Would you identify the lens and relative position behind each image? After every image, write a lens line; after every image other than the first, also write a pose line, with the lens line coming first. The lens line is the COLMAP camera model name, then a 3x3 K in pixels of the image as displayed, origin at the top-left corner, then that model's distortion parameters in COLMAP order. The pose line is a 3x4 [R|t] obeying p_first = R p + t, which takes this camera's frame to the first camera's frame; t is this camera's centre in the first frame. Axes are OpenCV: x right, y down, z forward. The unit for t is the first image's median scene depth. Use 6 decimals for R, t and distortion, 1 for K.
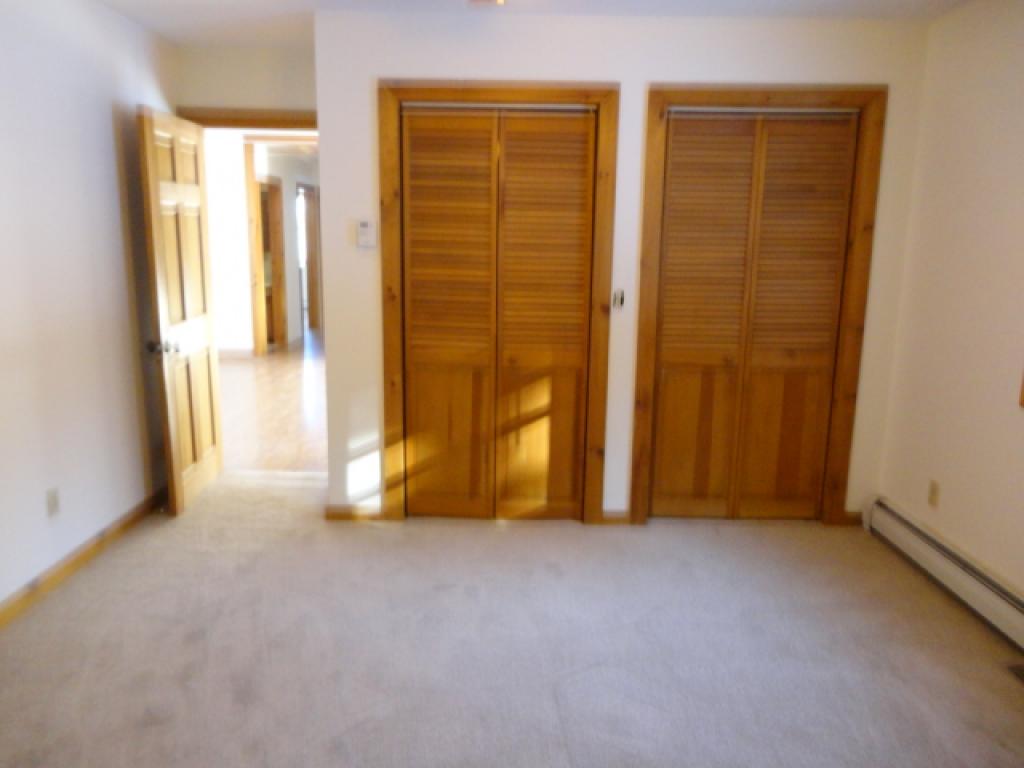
lens RADIAL K [[773.7, 0, 512.0], [0, 773.7, 384.0], [0, 0, 1]] dist [-0.006068, 0.010520]
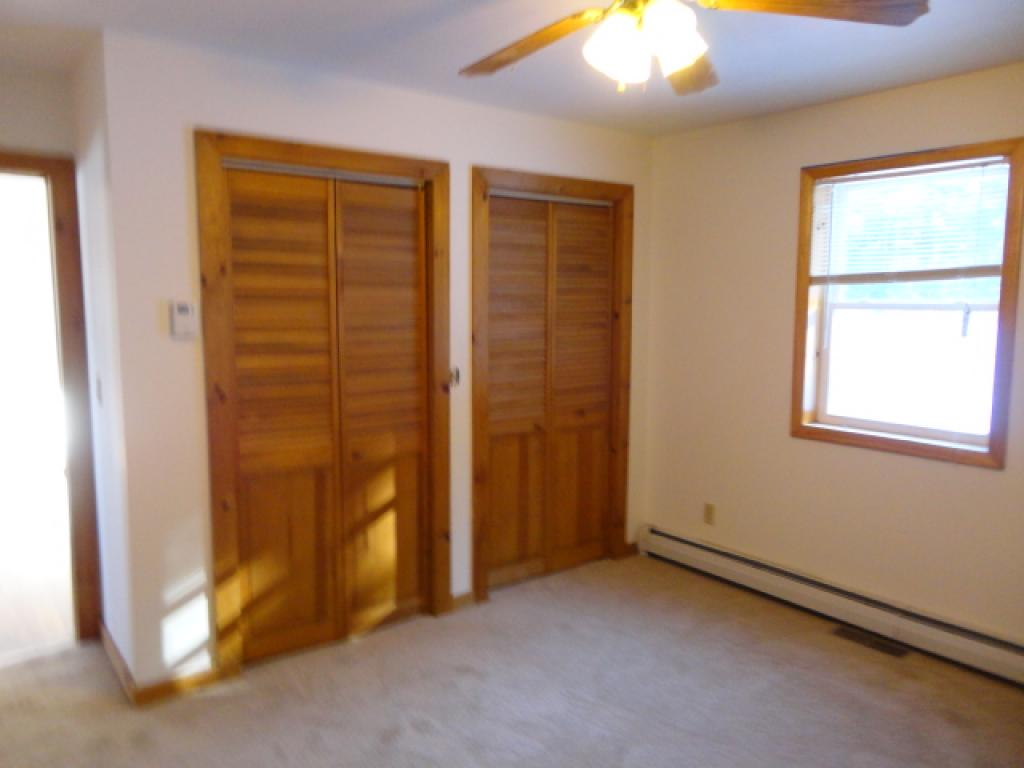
lens RADIAL K [[773.7, 0, 512.0], [0, 773.7, 384.0], [0, 0, 1]] dist [-0.006068, 0.010520]
pose [[0.774740, -0.083946, 0.626683, -0.416695], [0.122435, 0.992305, -0.018438, -0.073293], [-0.620313, 0.091012, 0.779056, 0.189303]]
